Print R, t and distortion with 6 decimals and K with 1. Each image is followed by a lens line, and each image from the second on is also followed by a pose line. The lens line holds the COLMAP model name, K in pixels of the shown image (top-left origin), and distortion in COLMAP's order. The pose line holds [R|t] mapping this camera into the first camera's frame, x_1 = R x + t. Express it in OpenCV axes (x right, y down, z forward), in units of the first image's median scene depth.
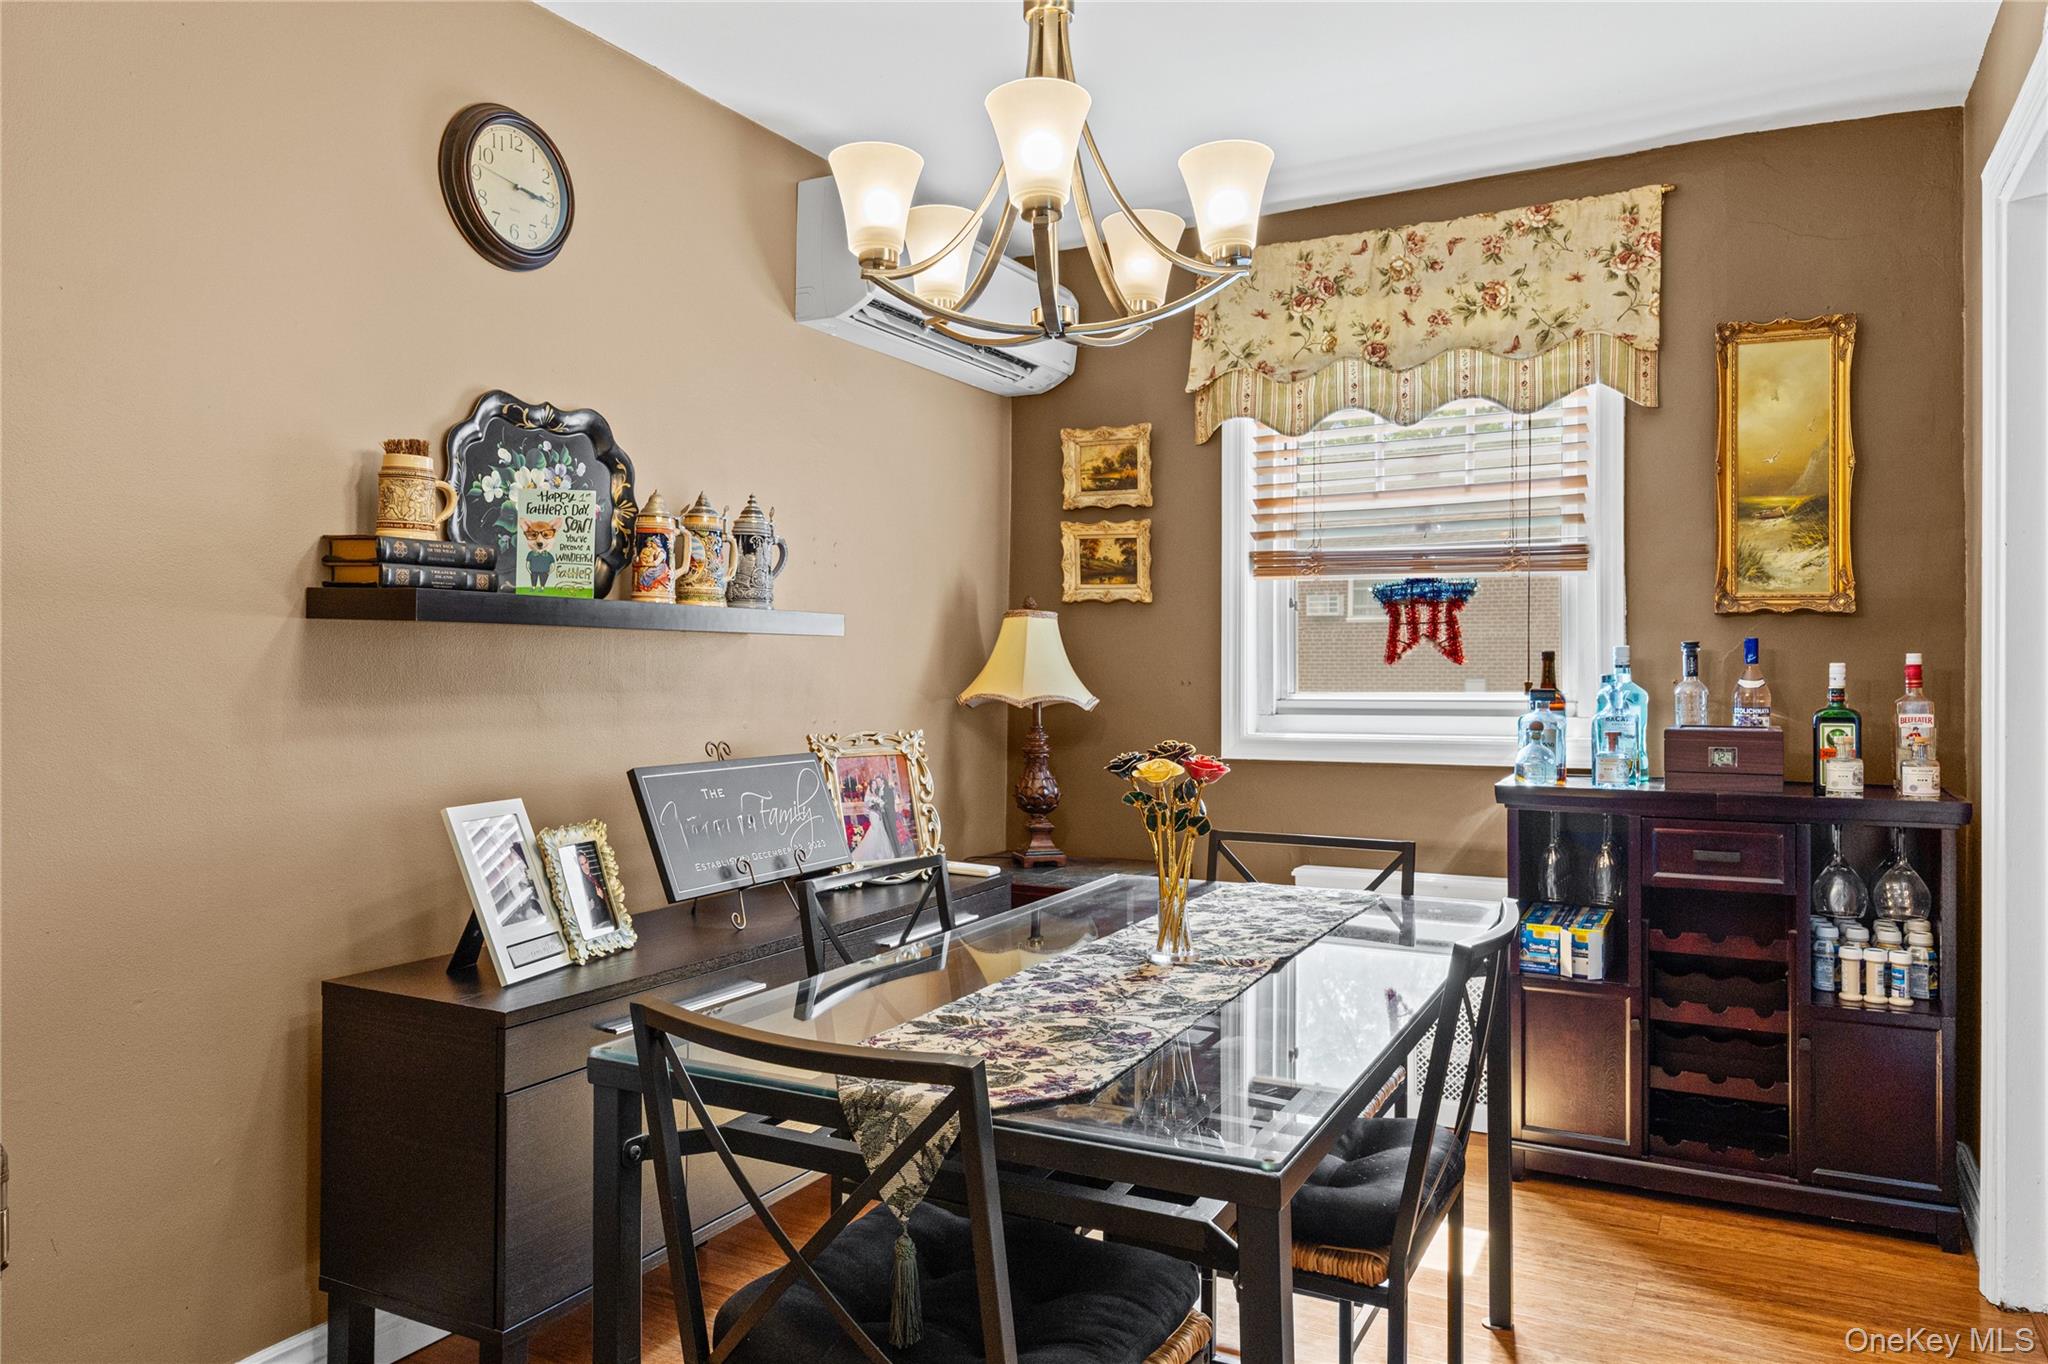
lens RADIAL K [[1387.9, 0, 1015.9], [0, 1387.9, 653.7], [0, 0, 1]] dist [0.004273, 0.001112]
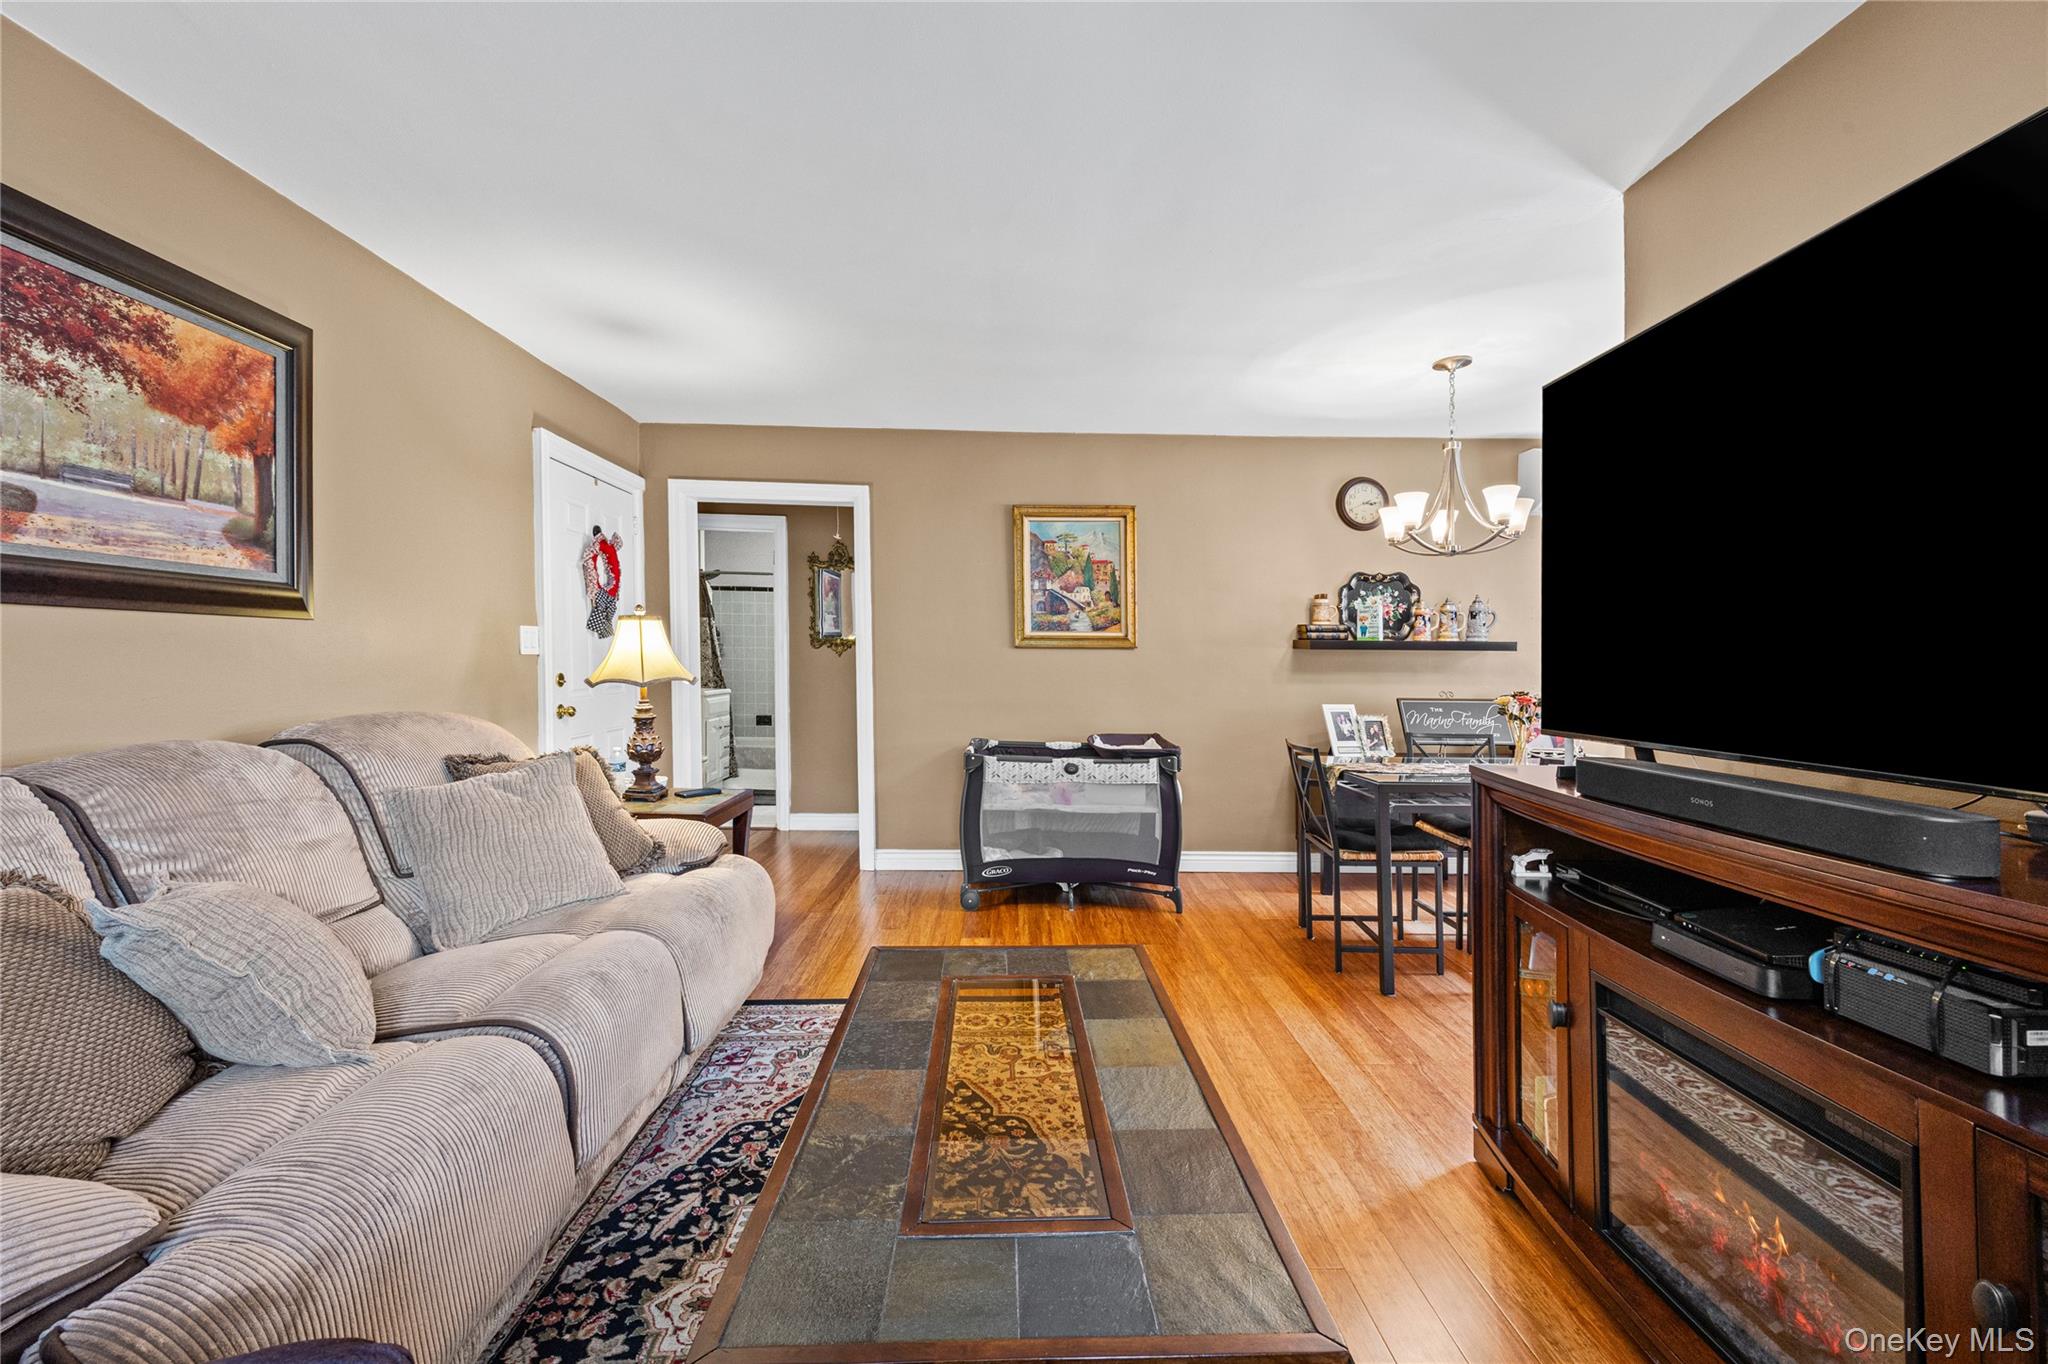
lens RADIAL K [[832.8, 0, 1031.0], [0, 832.8, 685.2], [0, 0, 1]] dist [0.003567, -0.000807]
pose [[0.502429, 0.024978, -0.864258, 0.619165], [0.004764, 0.999487, 0.031656, -0.002201], [0.864606, -0.020022, 0.502052, -0.395928]]
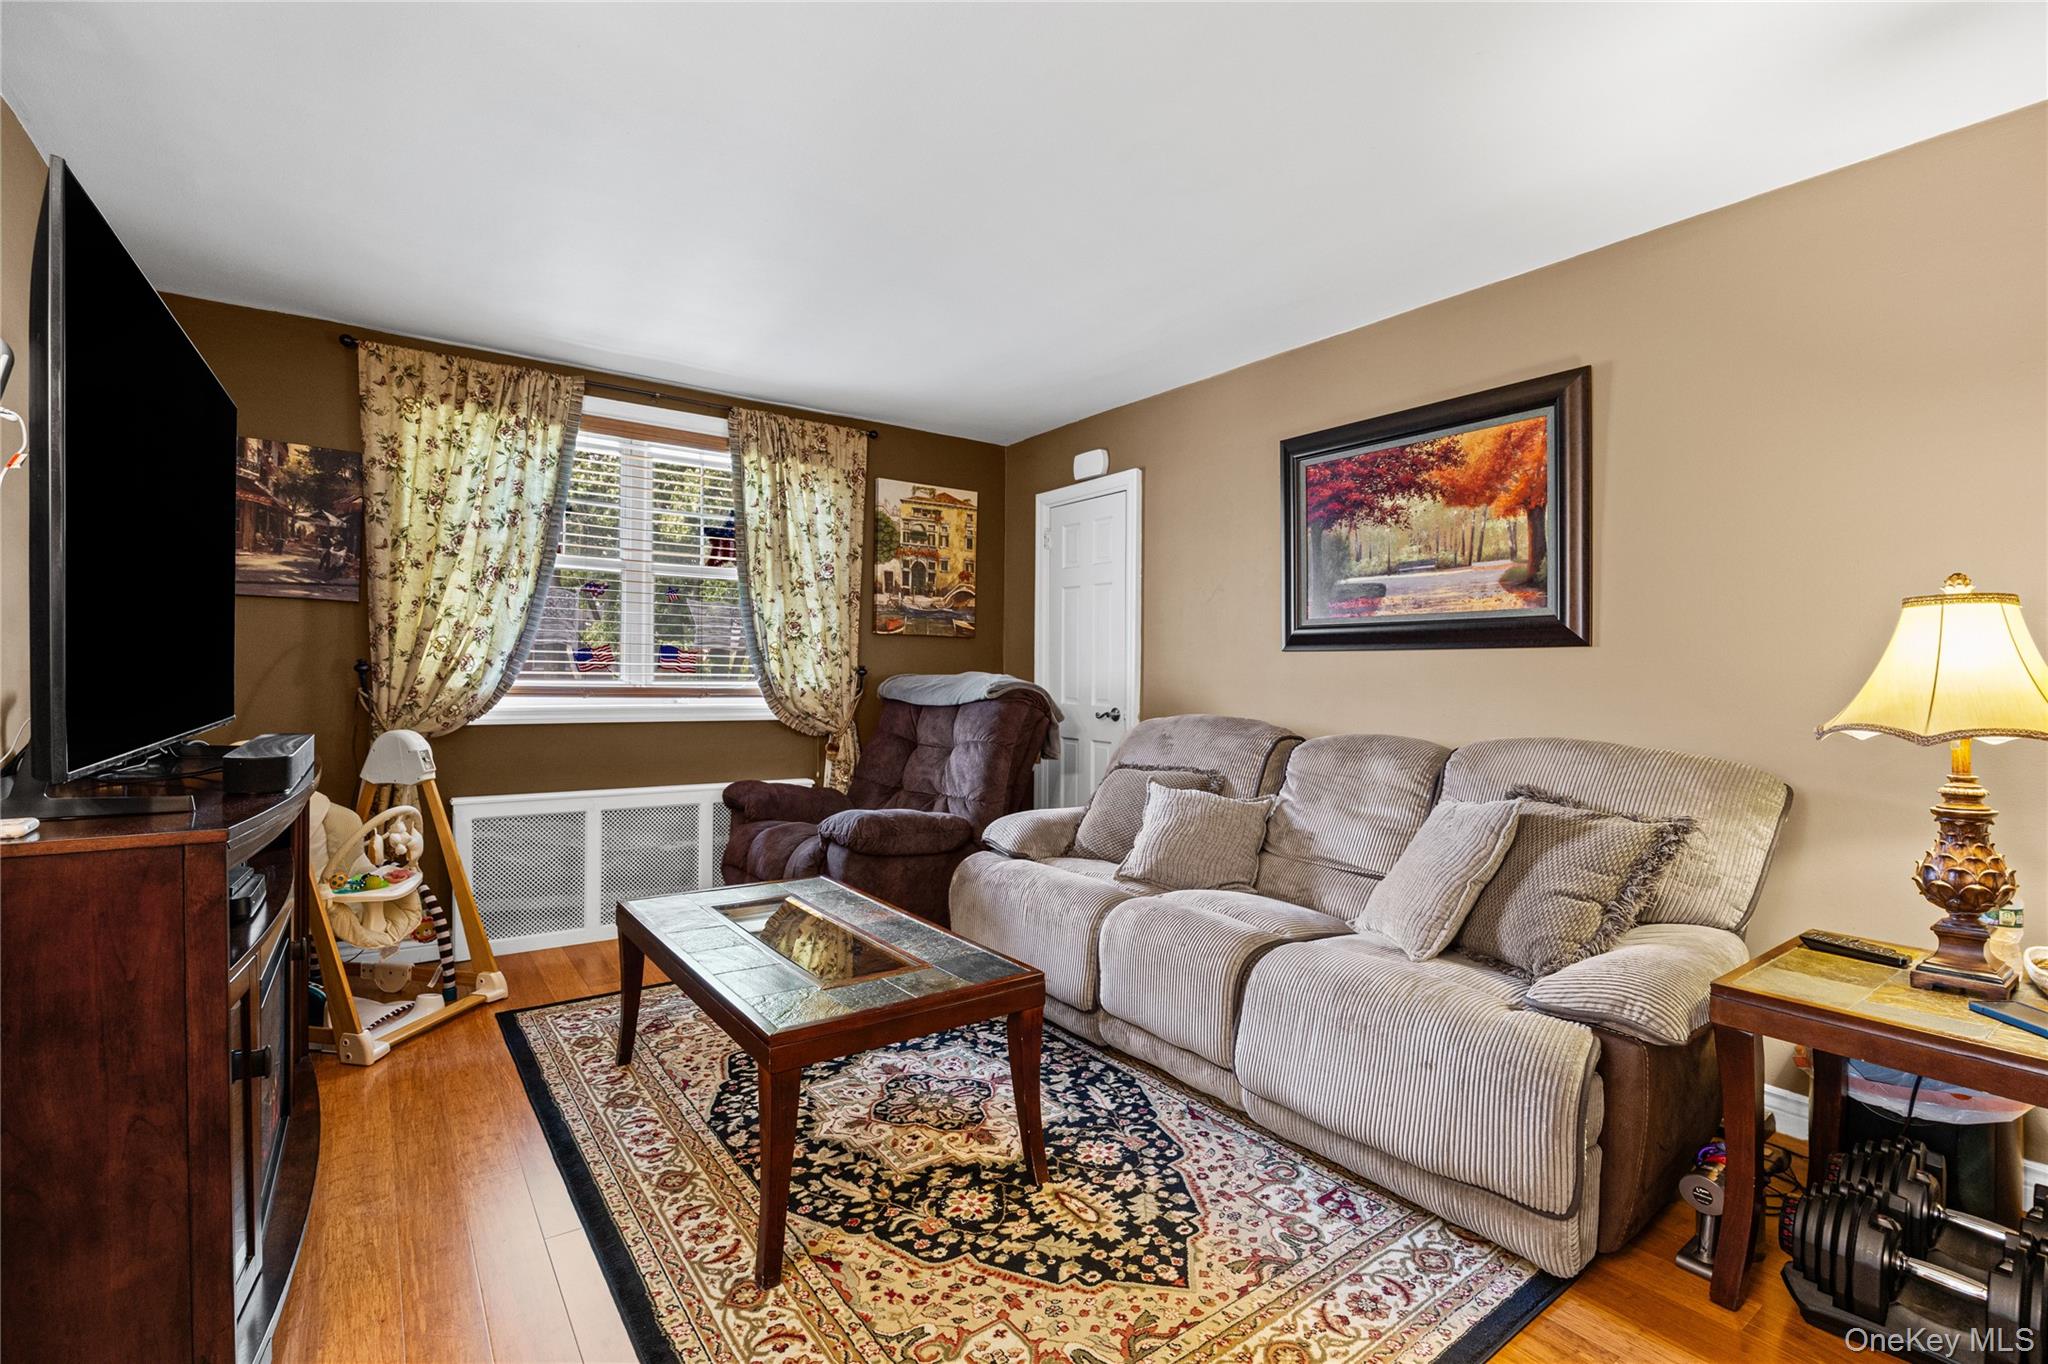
lens RADIAL K [[910.9, 0, 1020.5], [0, 910.9, 683.0], [0, 0, 1]] dist [-0.011613, -0.000972]
pose [[-0.900777, -0.019483, 0.433844, -0.167239], [-0.020856, 0.999781, 0.001595, 0.004569], [-0.433781, -0.007611, -0.900986, 0.344646]]
